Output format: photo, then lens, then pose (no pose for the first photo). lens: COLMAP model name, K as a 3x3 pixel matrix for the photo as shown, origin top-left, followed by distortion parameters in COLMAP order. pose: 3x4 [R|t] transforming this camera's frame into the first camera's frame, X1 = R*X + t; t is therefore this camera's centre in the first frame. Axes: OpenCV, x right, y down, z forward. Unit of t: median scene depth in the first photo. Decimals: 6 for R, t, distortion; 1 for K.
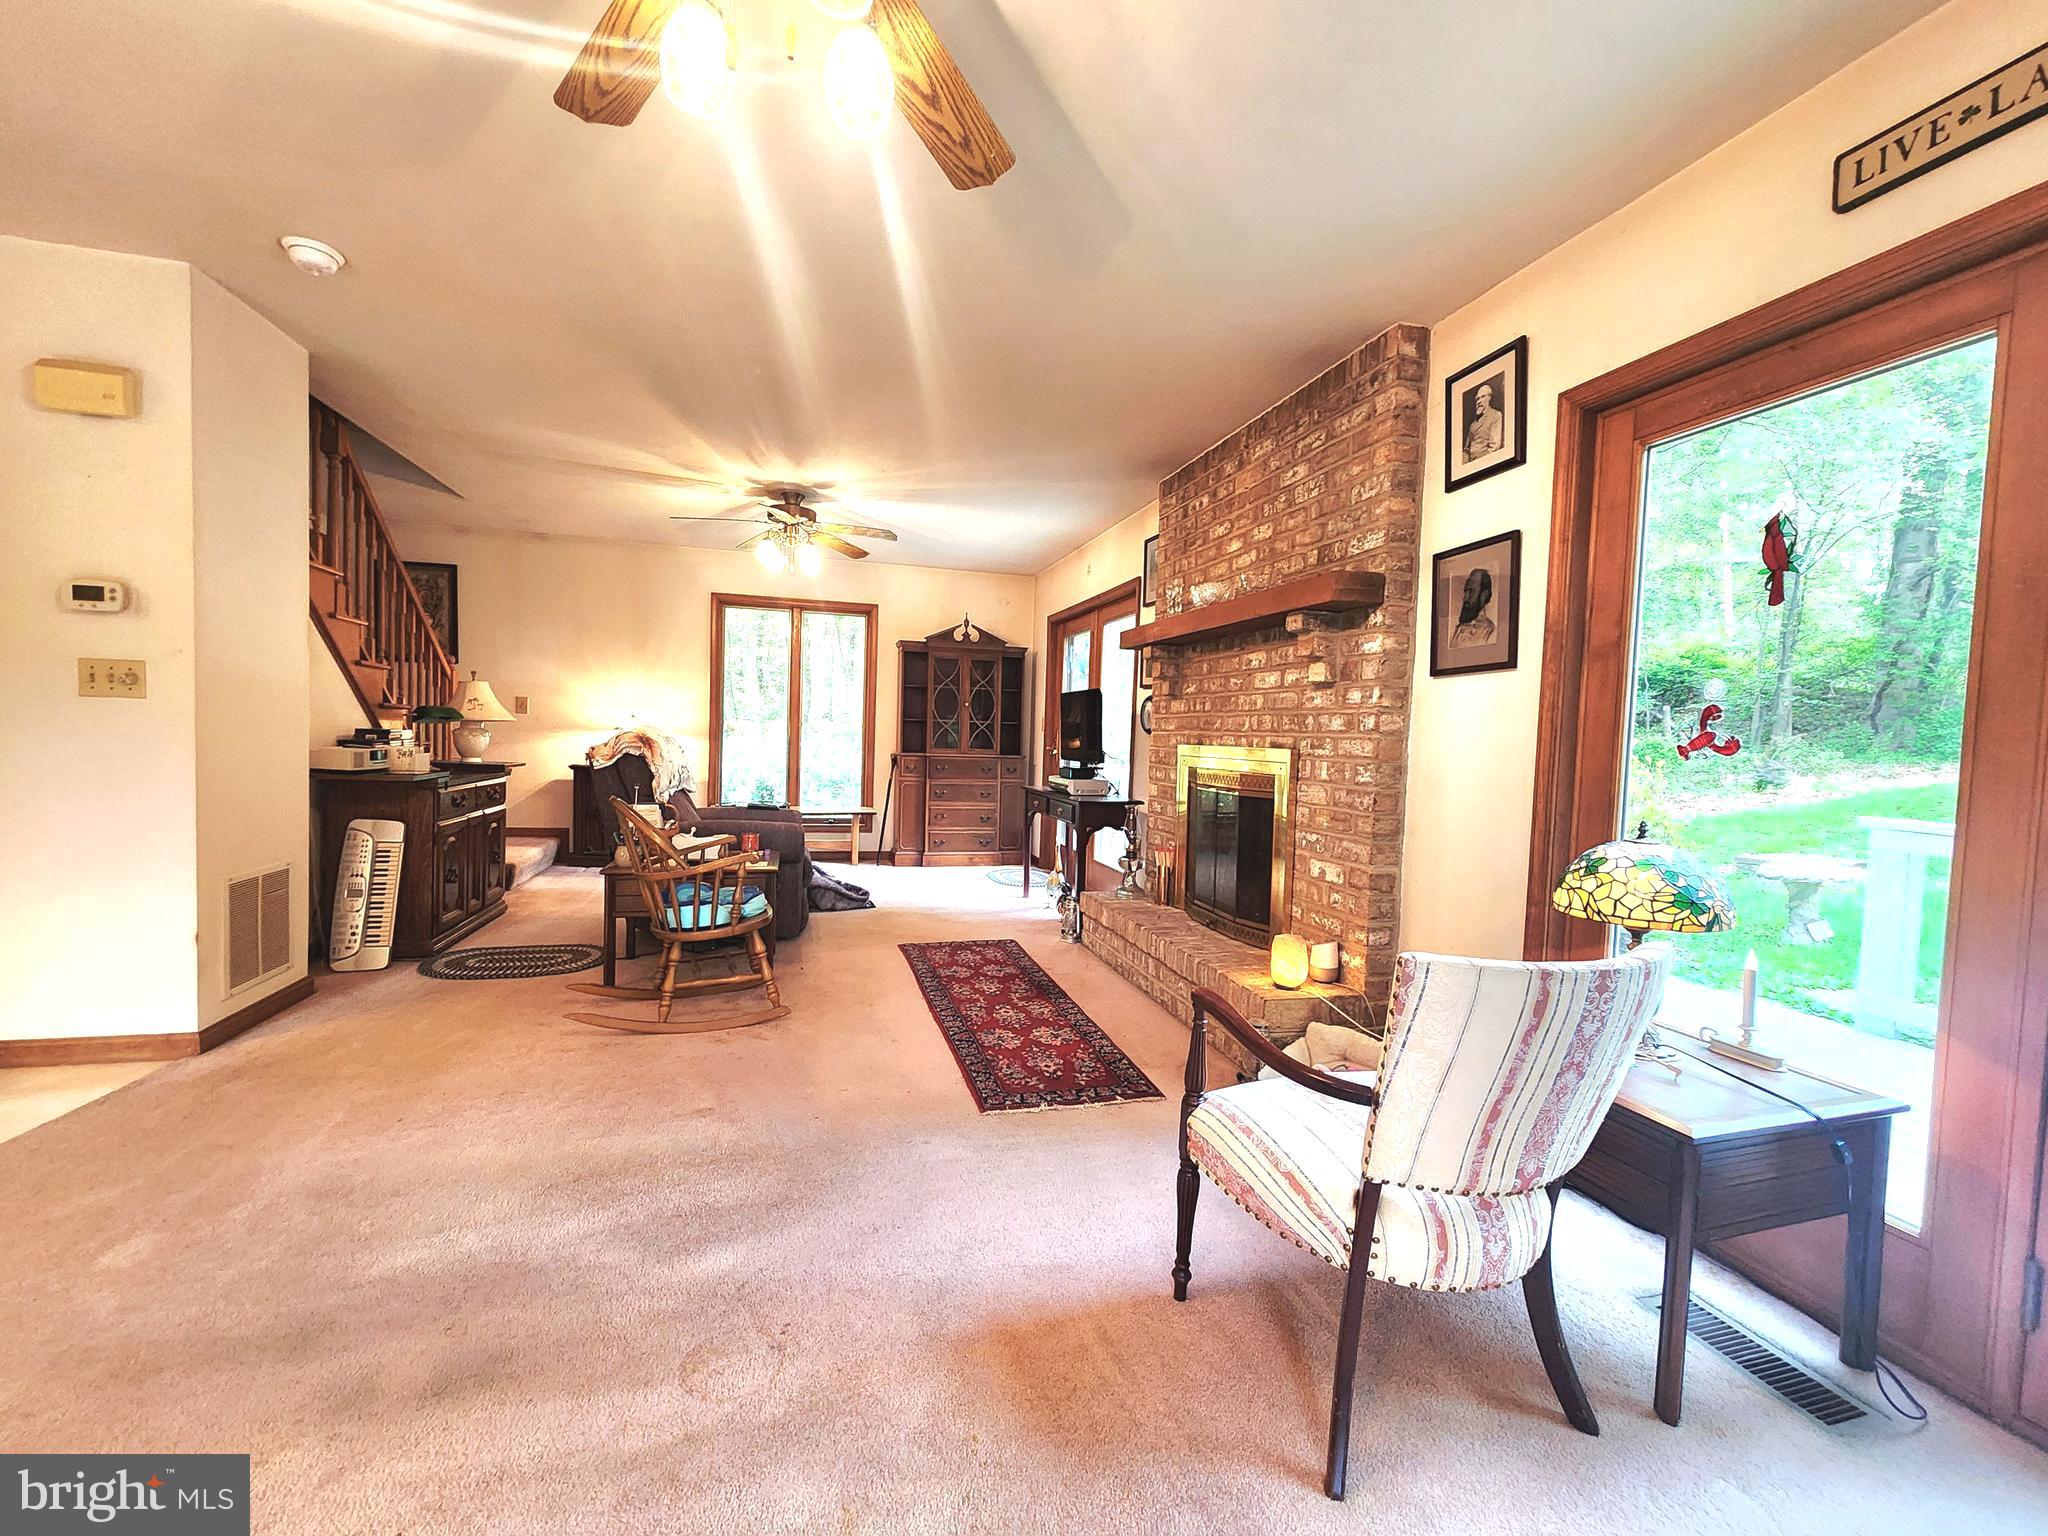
lens RADIAL K [[842.6, 0, 1025.7], [0, 842.6, 774.1], [0, 0, 1]] dist [-0.002163, -0.000366]
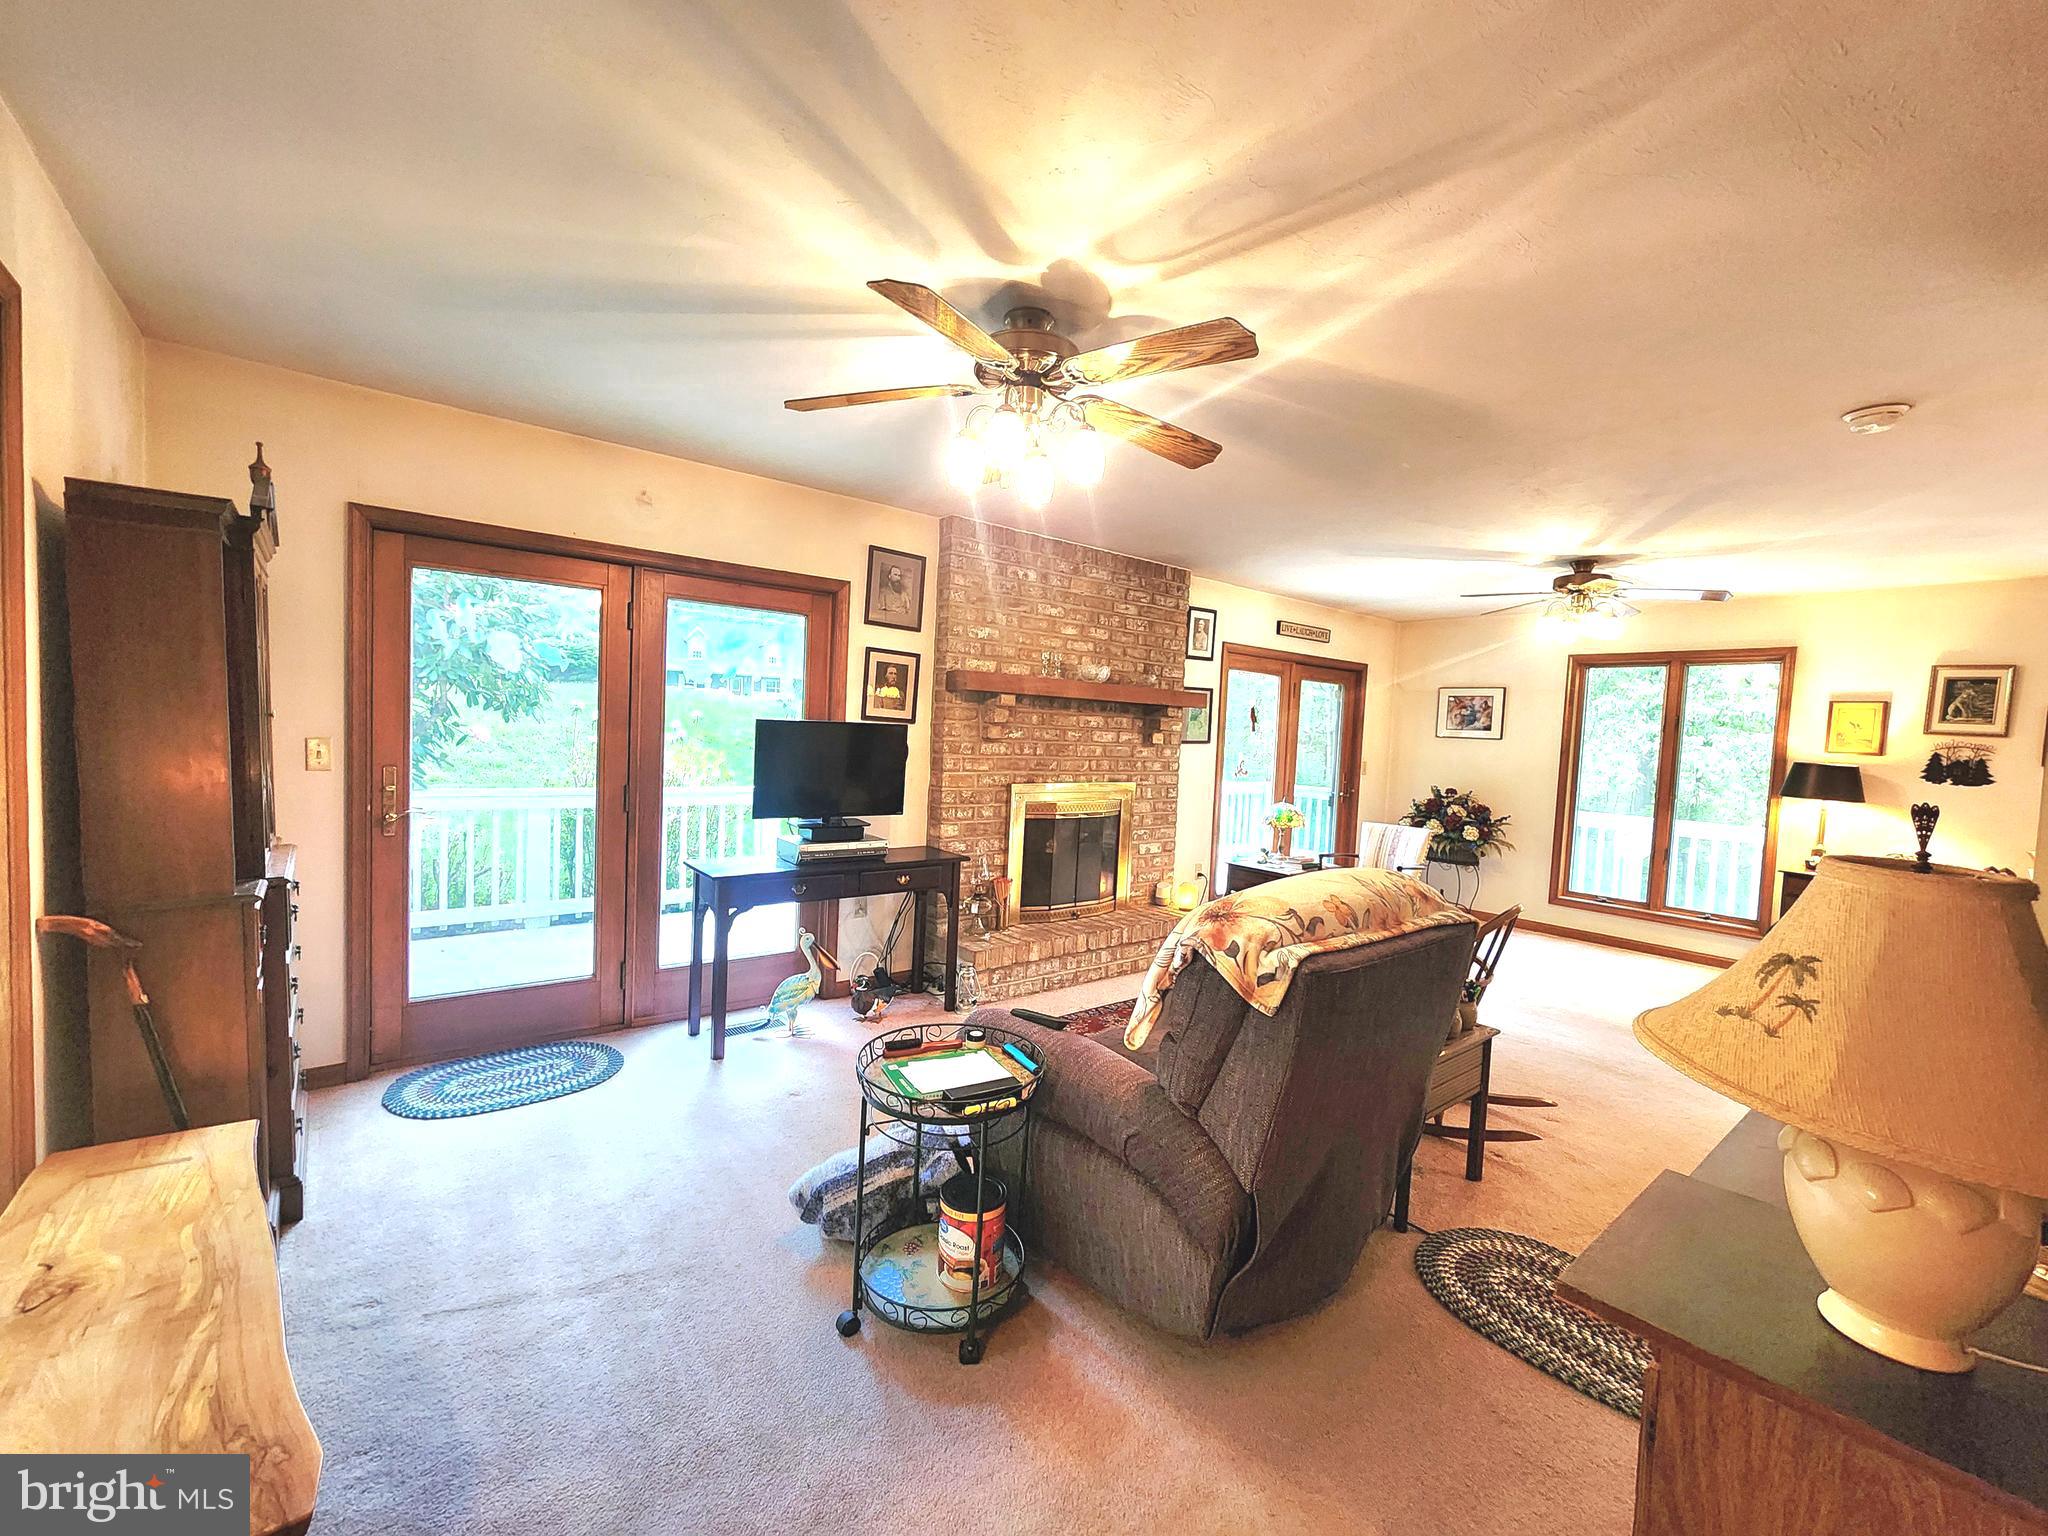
lens RADIAL K [[842.6, 0, 1025.7], [0, 842.6, 774.1], [0, 0, 1]] dist [-0.002163, -0.000366]
pose [[-0.393829, -0.102594, 0.913440, -1.139797], [-0.014994, 0.994336, 0.105215, -0.222461], [-0.919061, 0.027740, -0.393137, 1.901392]]
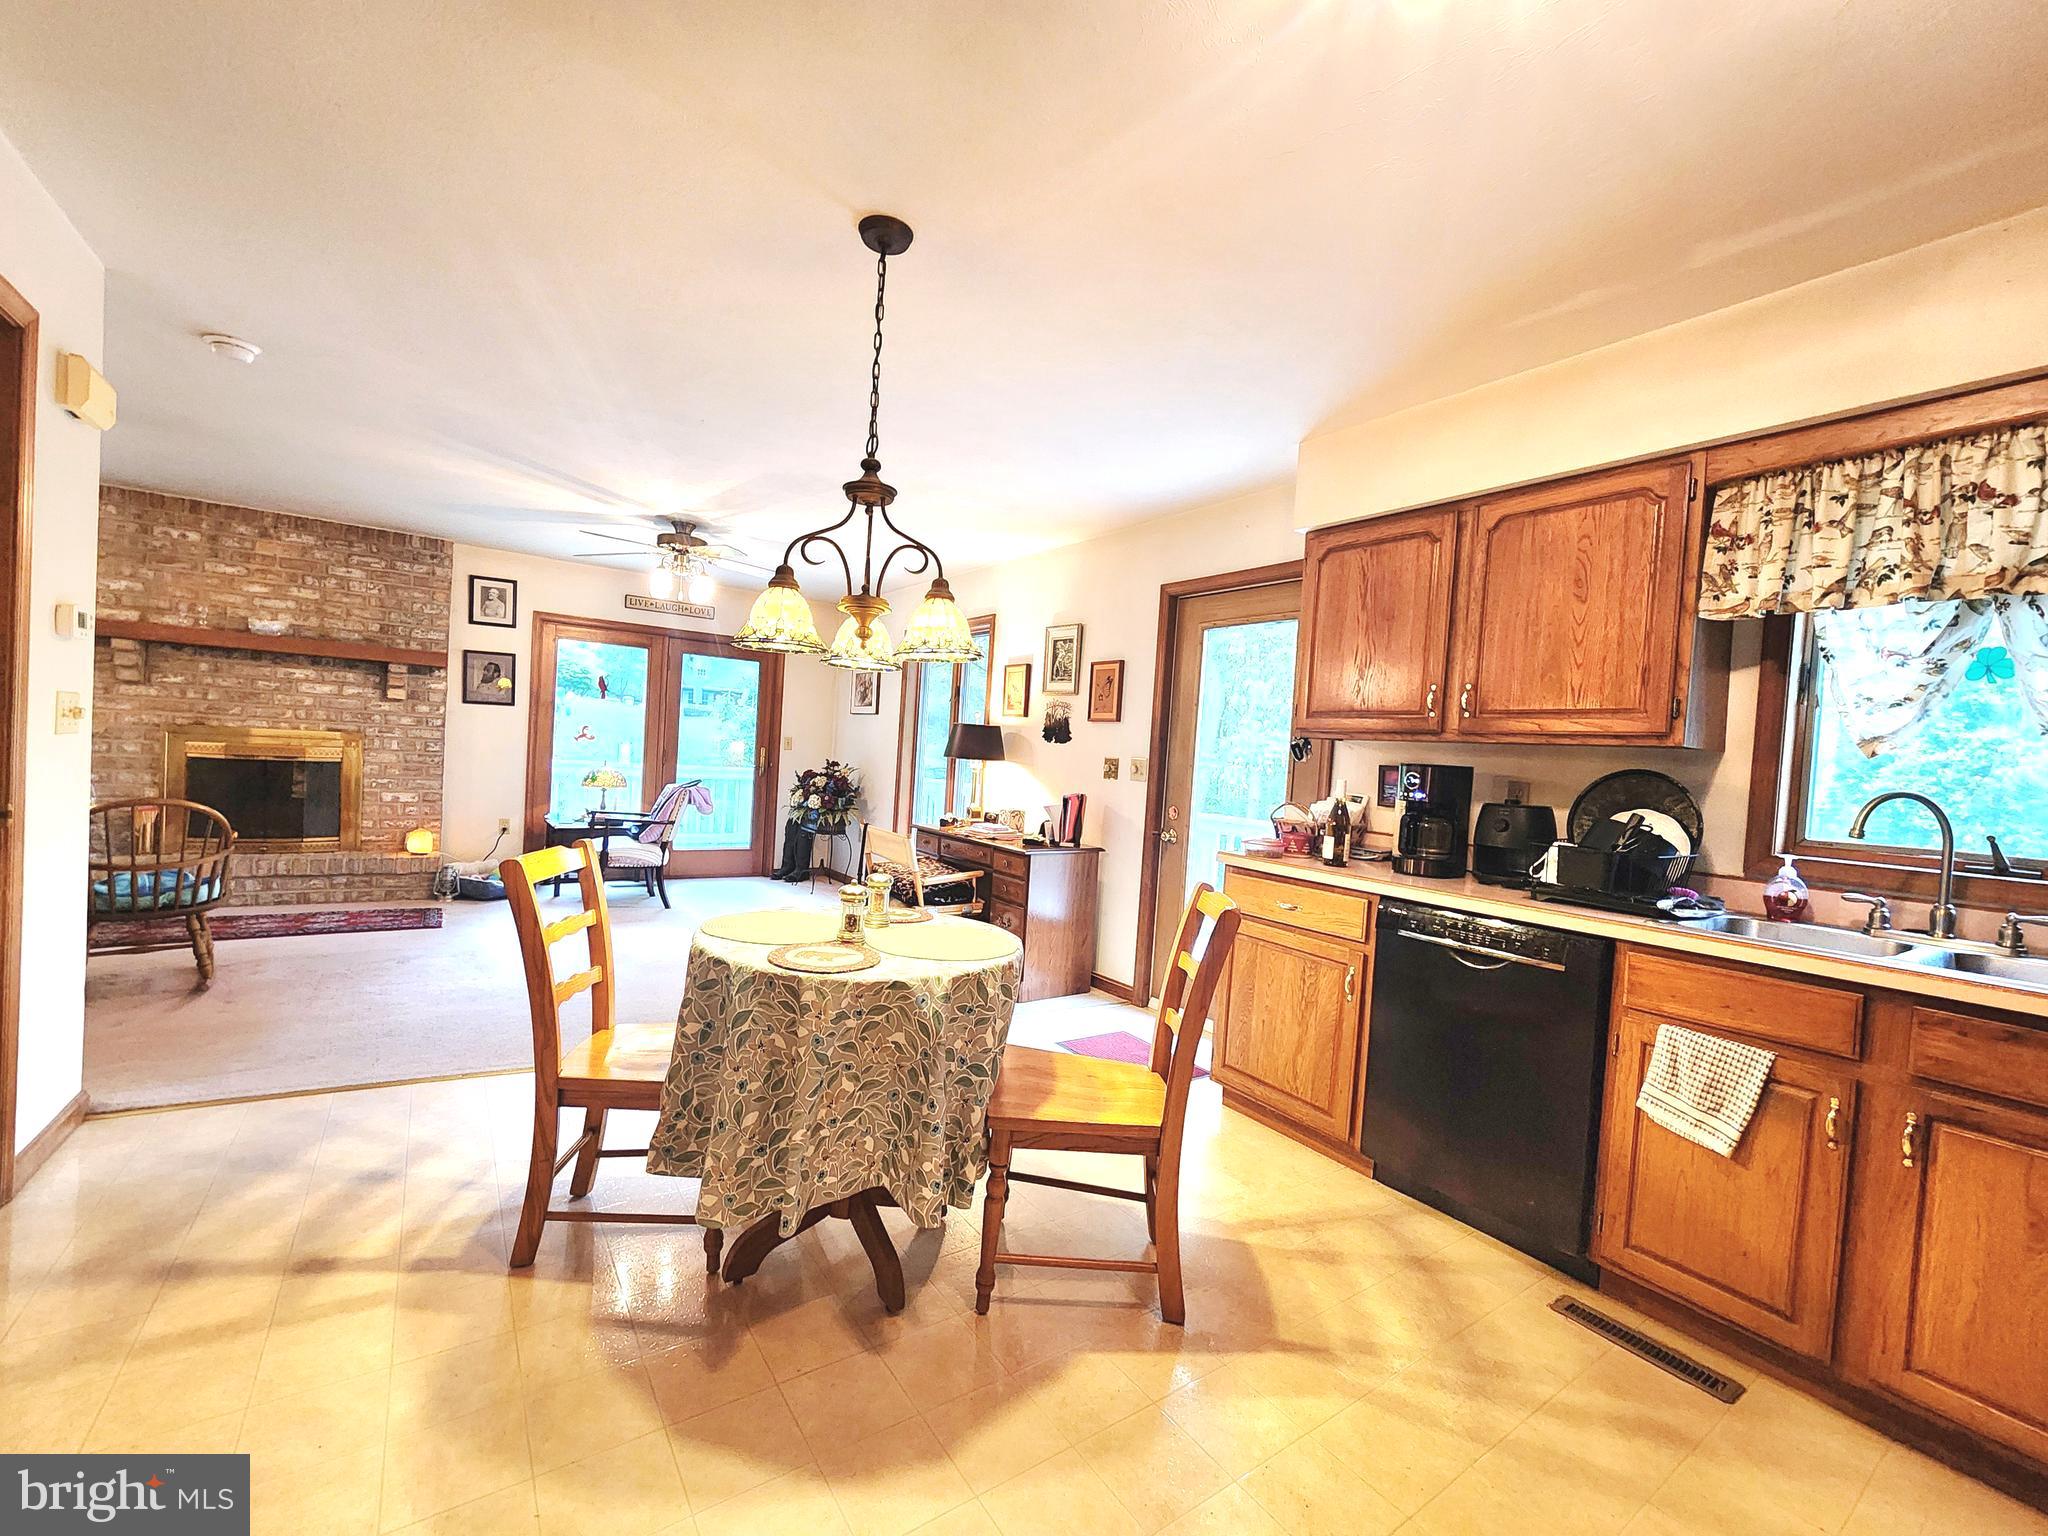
lens RADIAL K [[842.6, 0, 1025.7], [0, 842.6, 774.1], [0, 0, 1]] dist [-0.002163, -0.000366]
pose [[-0.327132, -0.082586, 0.941363, -1.879099], [-0.030692, 0.996577, 0.076764, -0.126085], [-0.944480, -0.003780, -0.328547, 0.270892]]
